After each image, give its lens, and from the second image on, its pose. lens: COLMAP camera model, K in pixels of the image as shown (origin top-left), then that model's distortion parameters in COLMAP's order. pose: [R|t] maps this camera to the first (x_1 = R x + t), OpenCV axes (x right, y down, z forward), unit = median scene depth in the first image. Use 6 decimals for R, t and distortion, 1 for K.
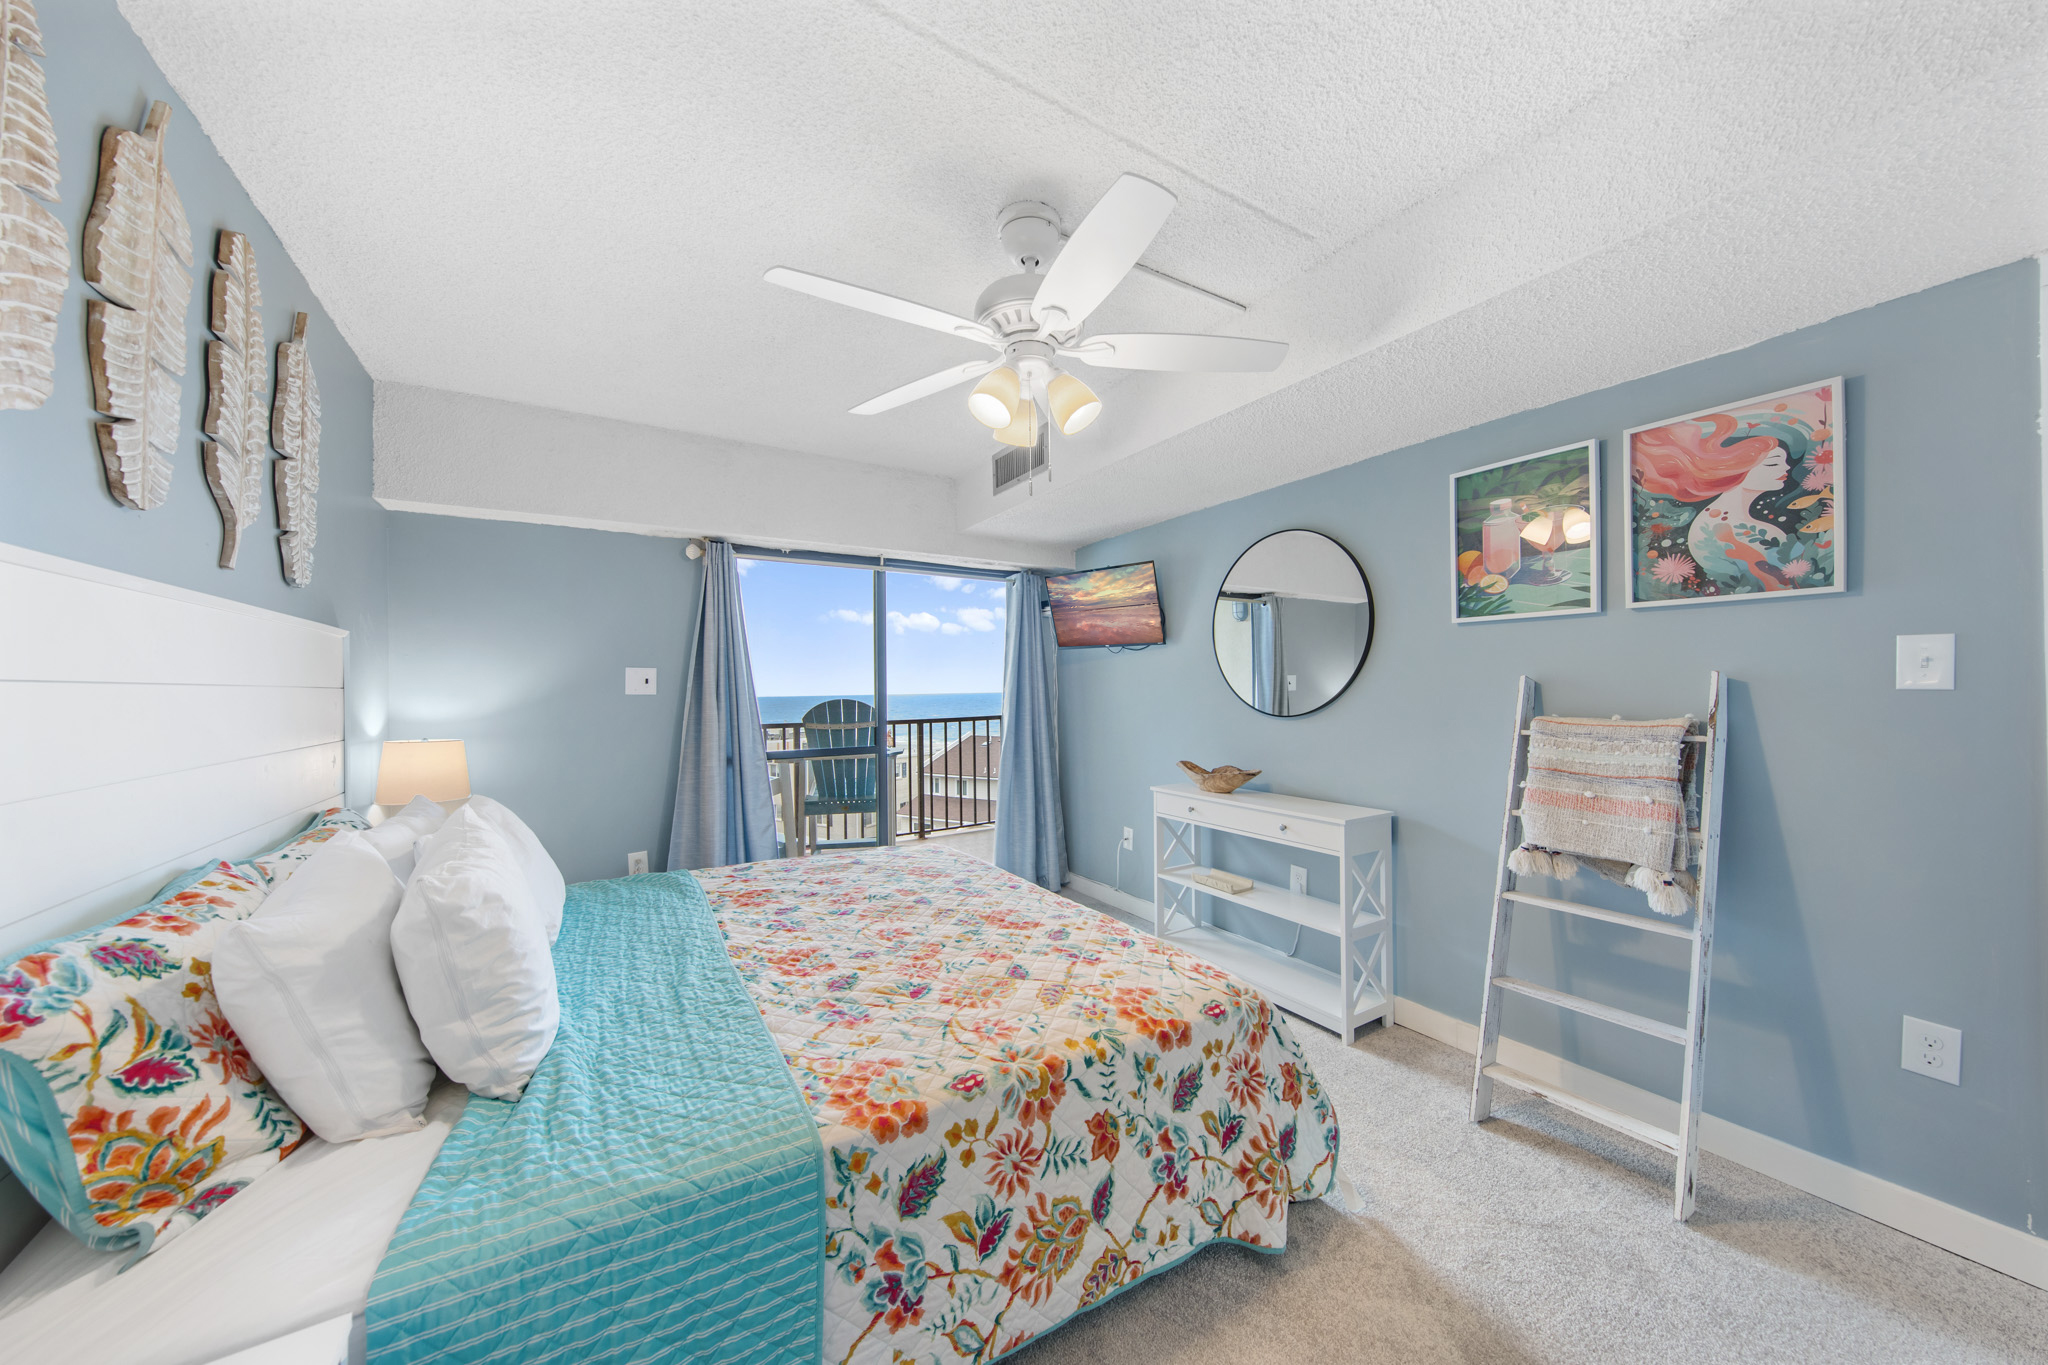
lens RADIAL K [[691.4, 0, 1018.1], [0, 691.4, 687.7], [0, 0, 1]] dist [0.004817, -0.000085]
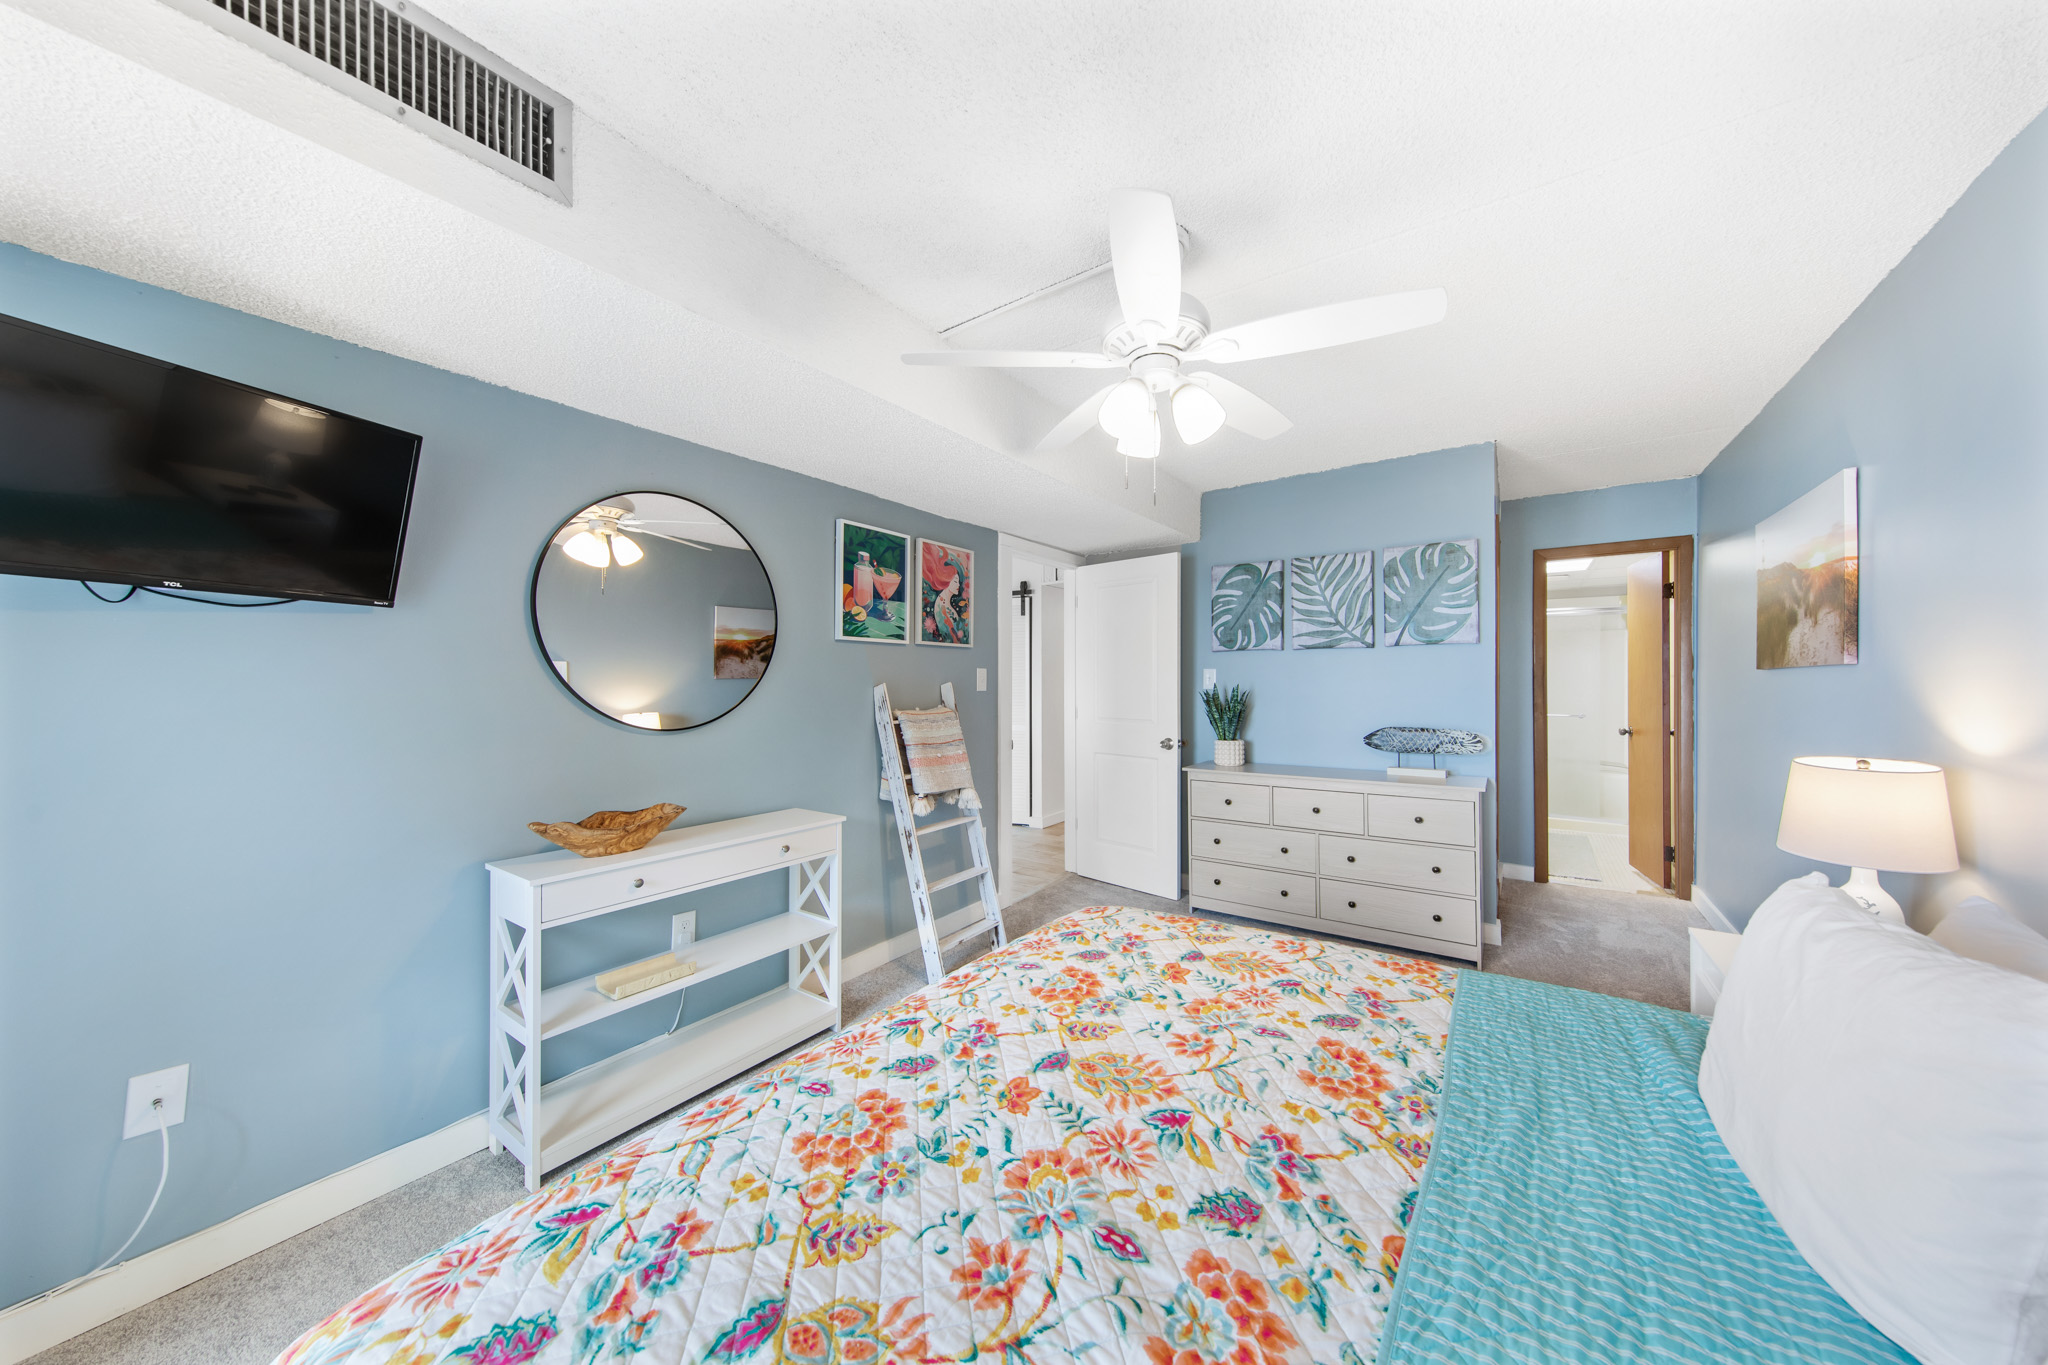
lens RADIAL K [[691.4, 0, 1030.2], [0, 691.4, 677.3], [0, 0, 1]] dist [0.004817, -0.000085]
pose [[-0.404048, 0.013040, 0.914645, -0.900431], [0.005078, 0.999915, -0.012013, -0.013685], [-0.914724, -0.000209, -0.404080, 1.688486]]
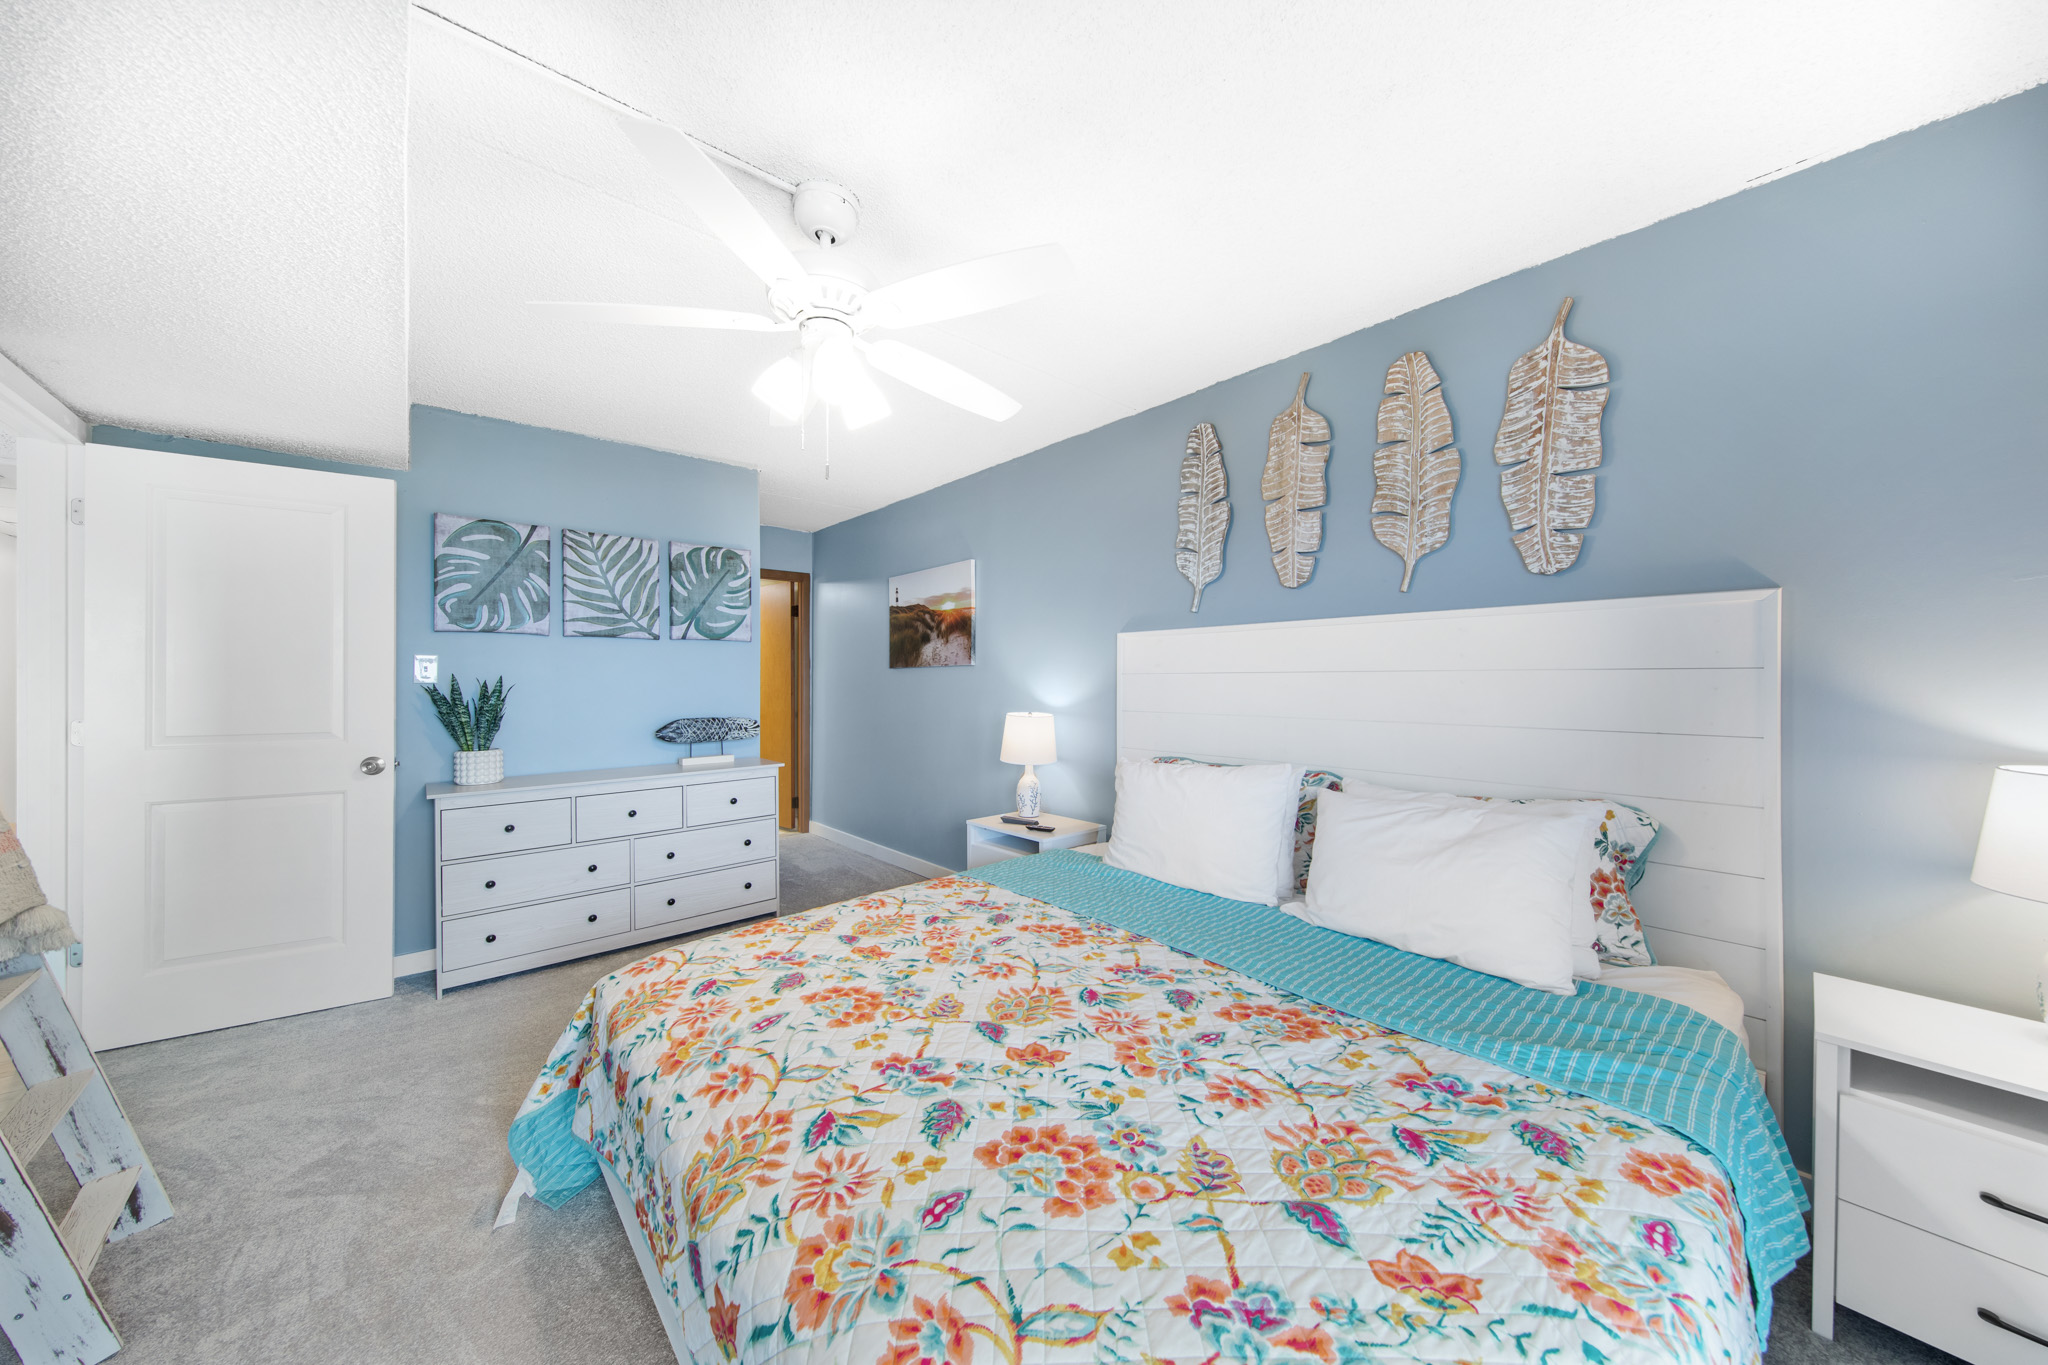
lens RADIAL K [[691.4, 0, 1038.7], [0, 691.4, 687.4], [0, 0, 1]] dist [0.004817, -0.000085]
pose [[-0.980007, 0.011276, -0.198645, -0.082077], [0.009333, 0.999899, 0.010713, 0.007090], [0.198746, 0.008645, -0.980013, 2.143261]]
